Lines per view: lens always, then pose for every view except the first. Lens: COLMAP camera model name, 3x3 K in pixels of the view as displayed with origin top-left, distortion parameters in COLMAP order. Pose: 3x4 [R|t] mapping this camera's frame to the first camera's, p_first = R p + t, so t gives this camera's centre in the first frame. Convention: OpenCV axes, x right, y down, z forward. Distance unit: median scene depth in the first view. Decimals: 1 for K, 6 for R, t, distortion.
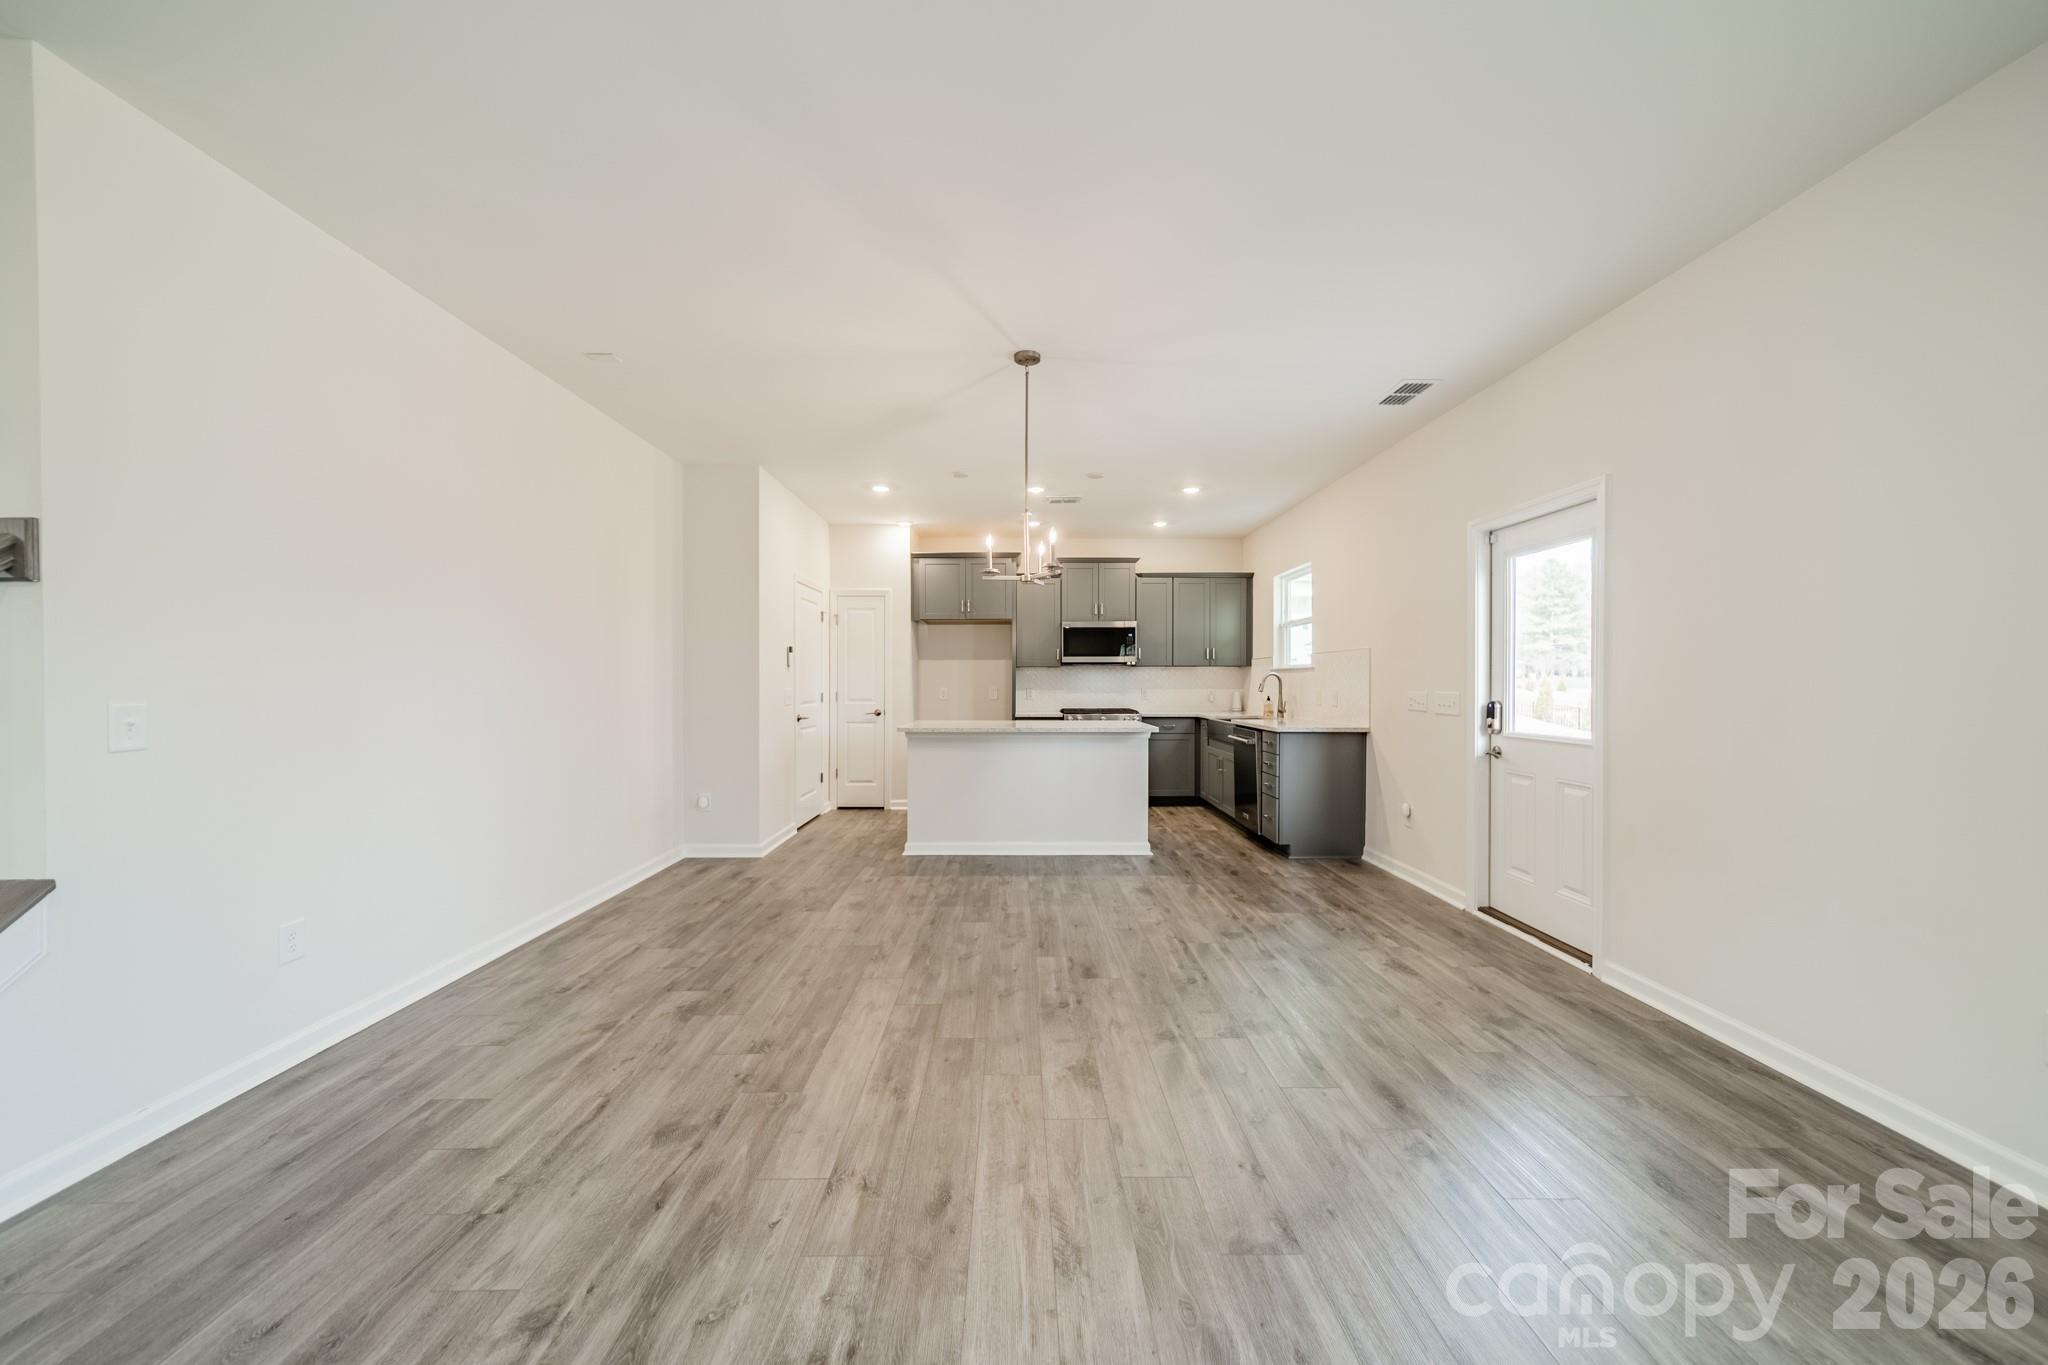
lens RADIAL K [[732.8, 0, 1024.6], [0, 732.8, 685.8], [0, 0, 1]] dist [0.007272, 0.000009]
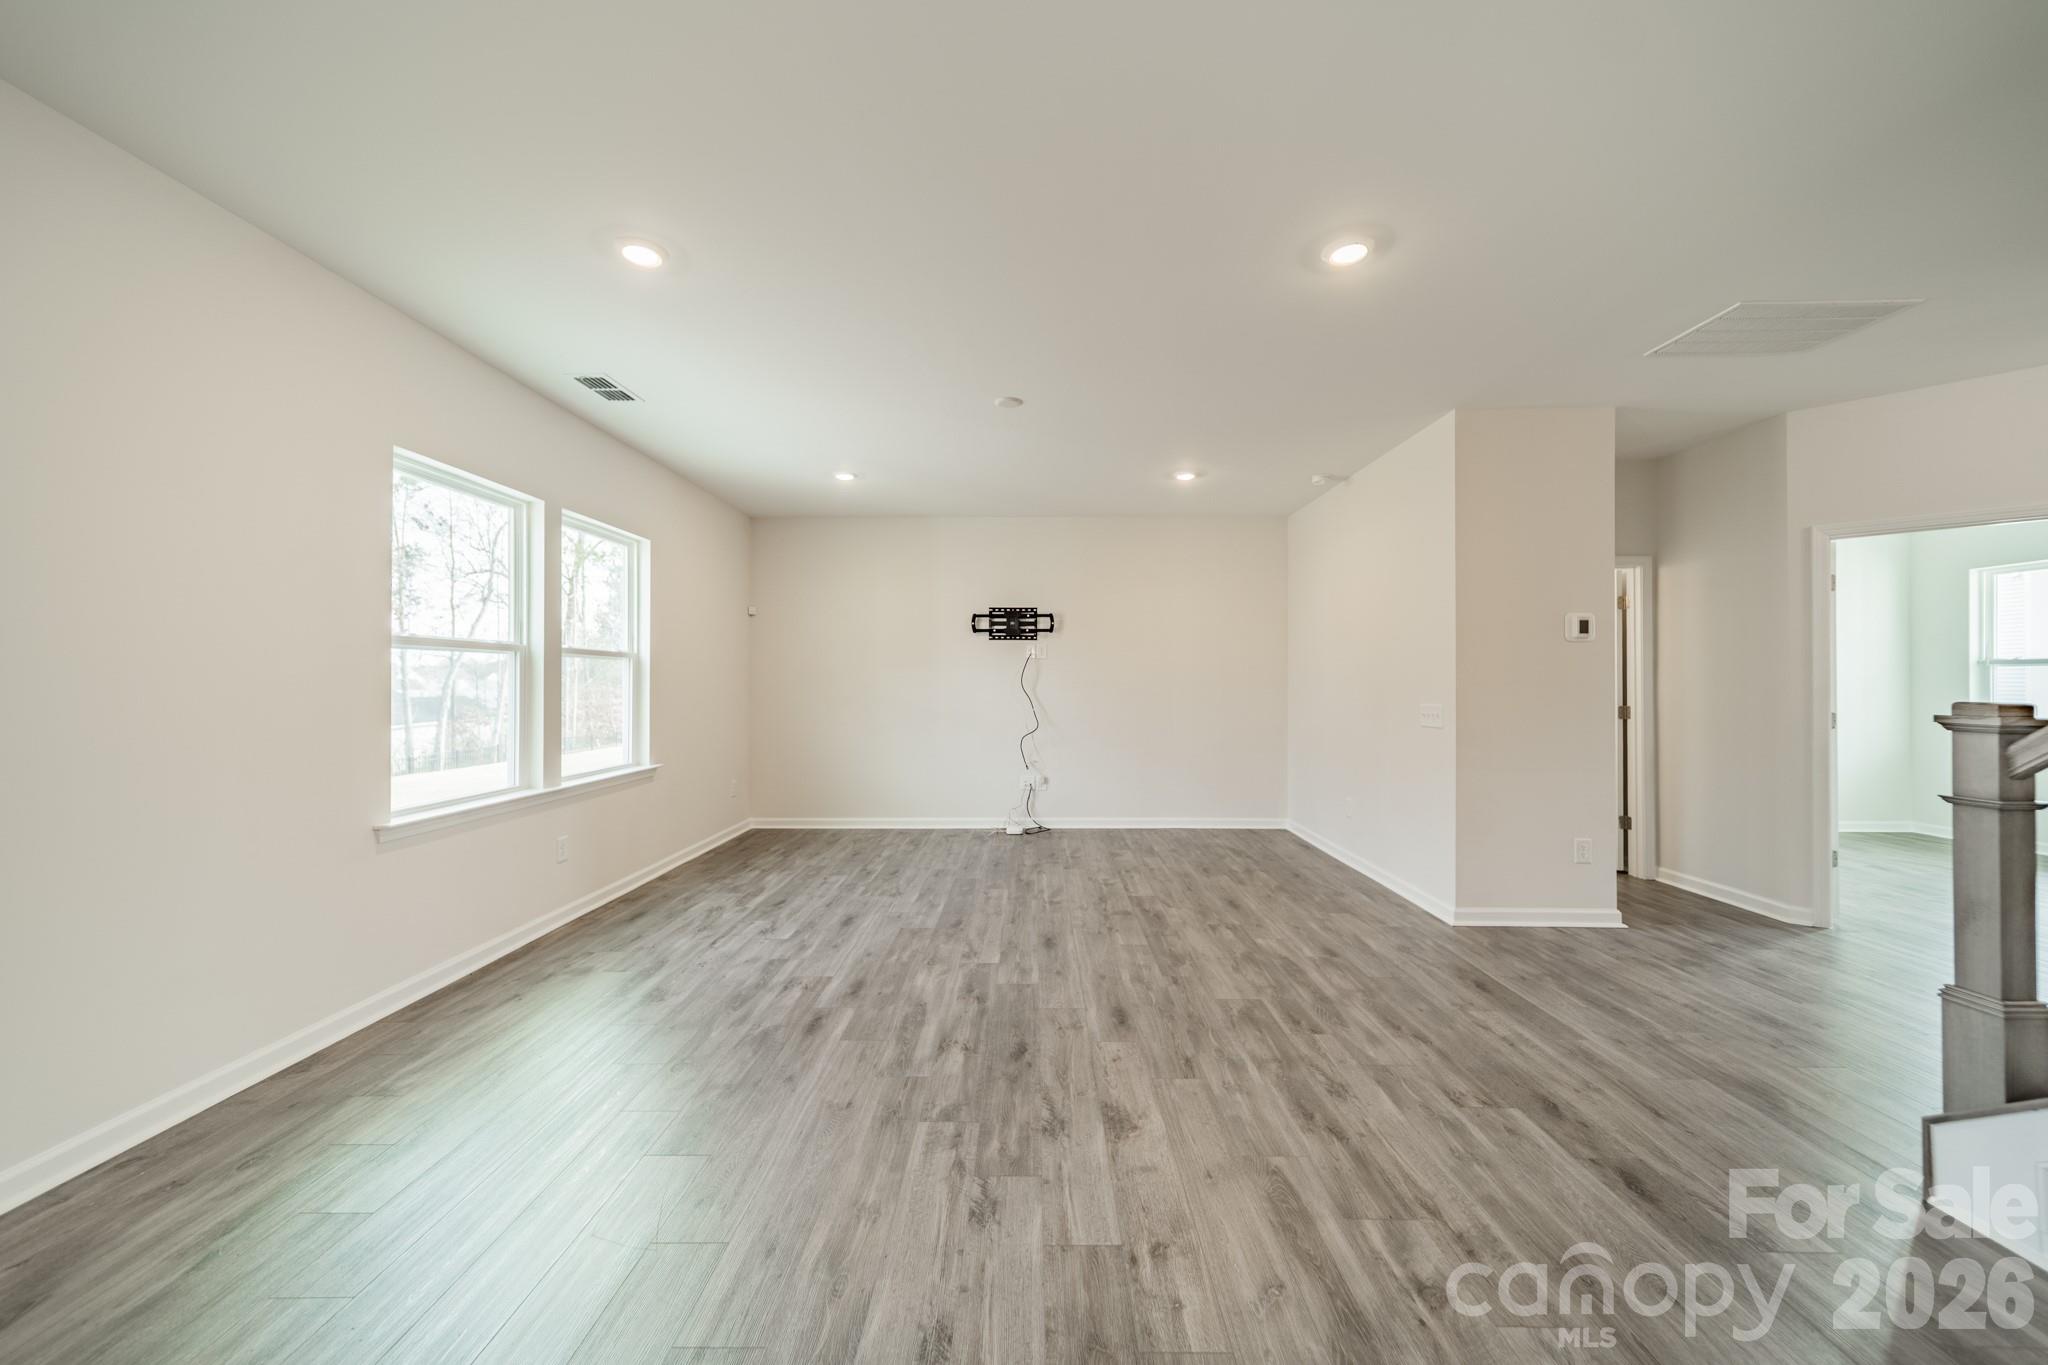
lens RADIAL K [[732.8, 0, 1027.0], [0, 732.8, 678.5], [0, 0, 1]] dist [0.007272, 0.000009]
pose [[-0.999747, -0.002734, 0.022315, -0.018181], [-0.002731, 0.999996, 0.000171, -0.011942], [-0.022316, 0.000110, -0.999751, 0.485384]]
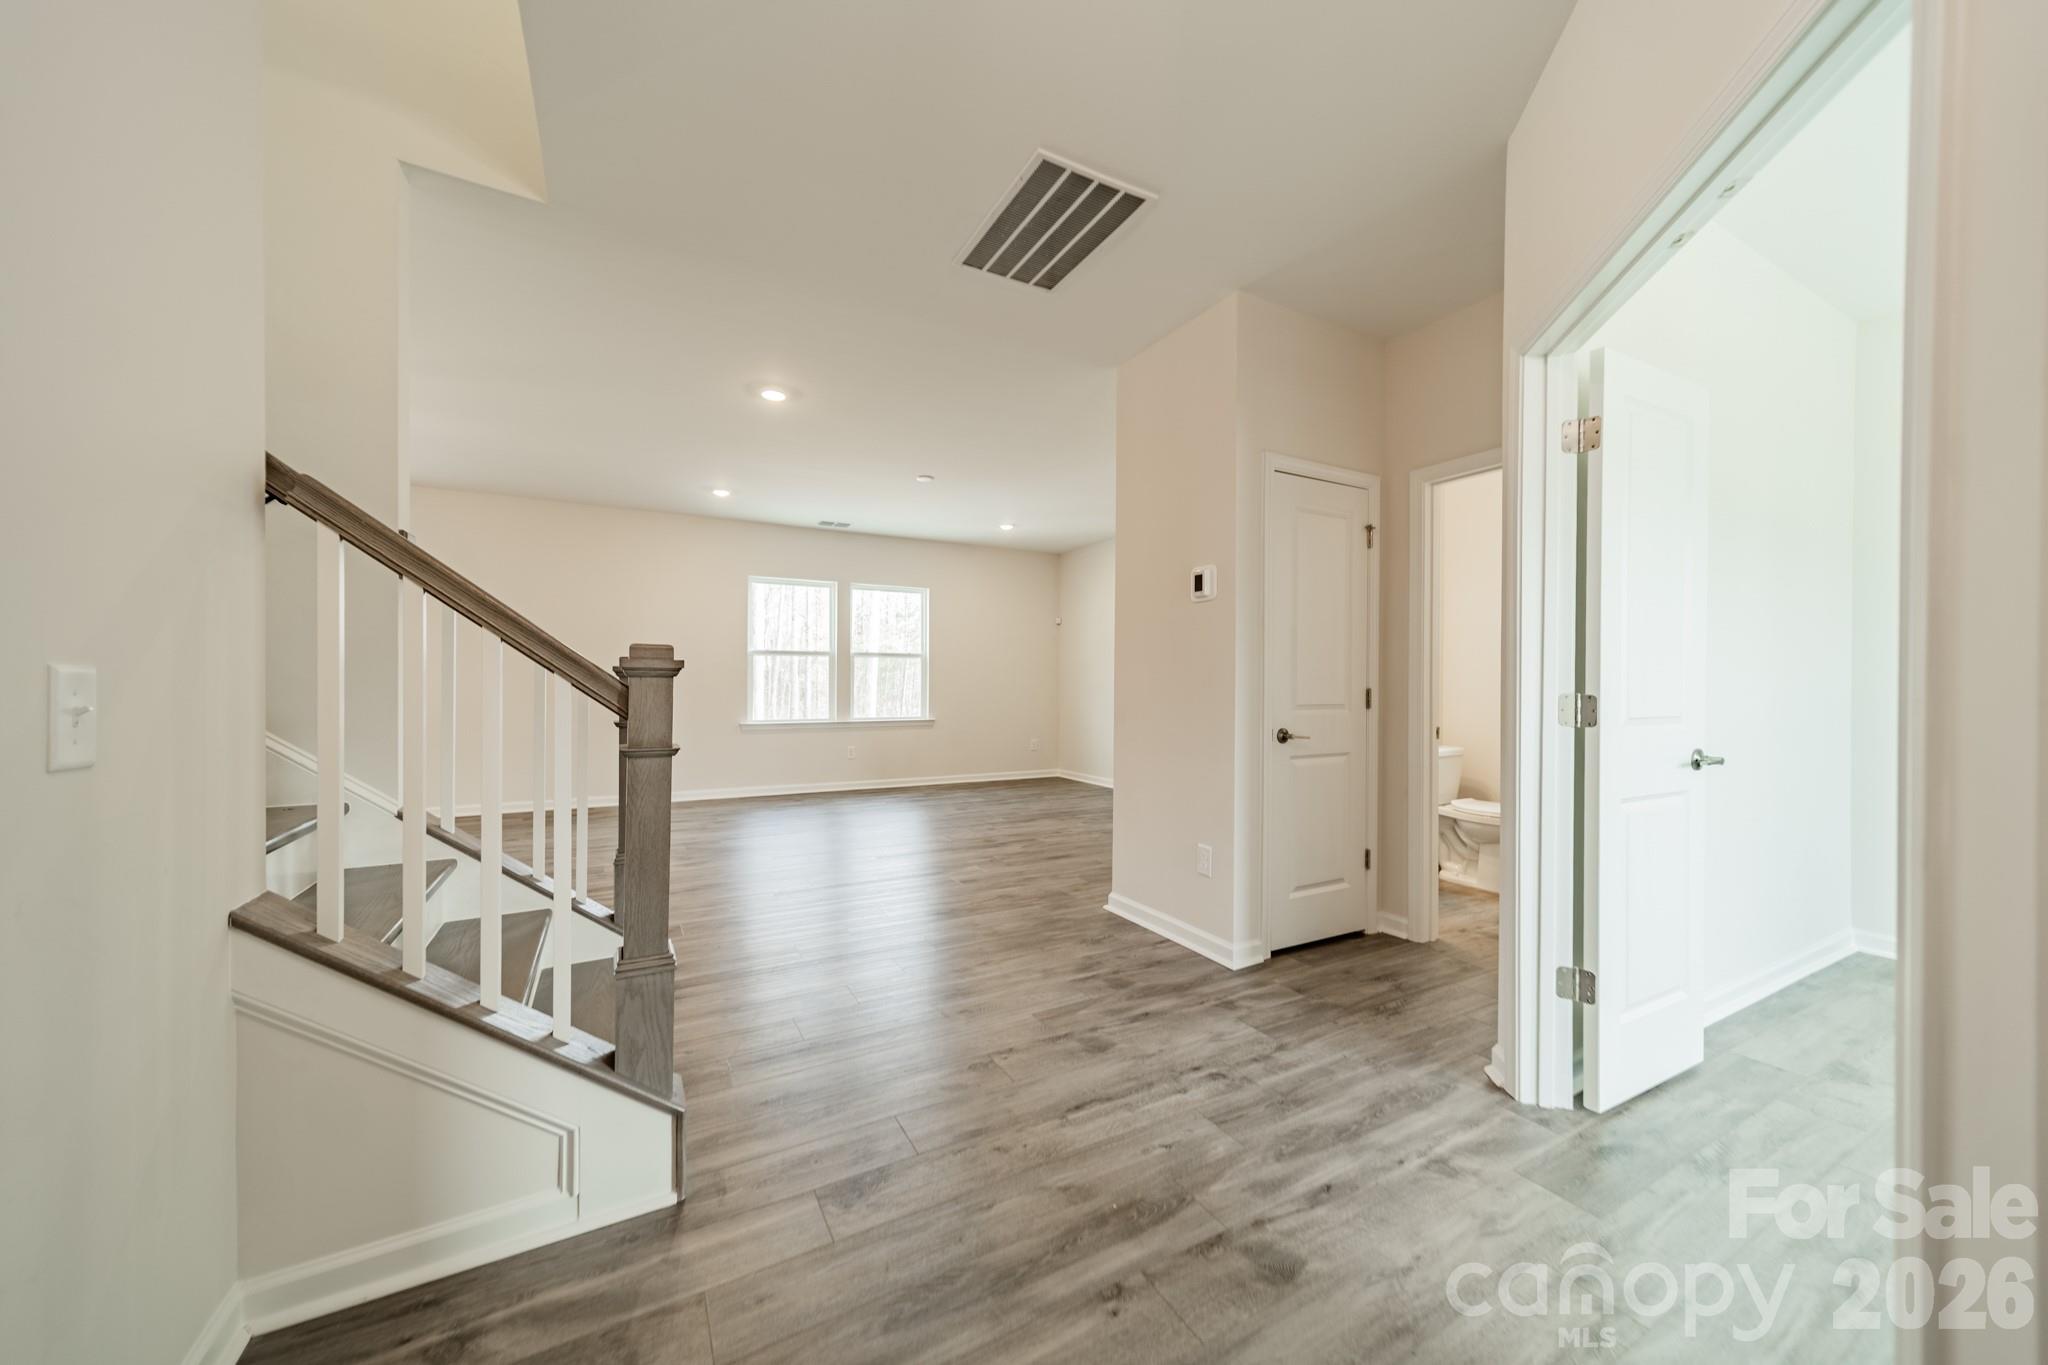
lens RADIAL K [[732.8, 0, 1015.5], [0, 732.8, 669.3], [0, 0, 1]] dist [0.007272, 0.000009]
pose [[-0.460154, 0.012192, 0.887755, -0.879206], [0.003441, 0.999923, -0.011949, 0.008554], [-0.887832, -0.002444, -0.460160, 0.192286]]
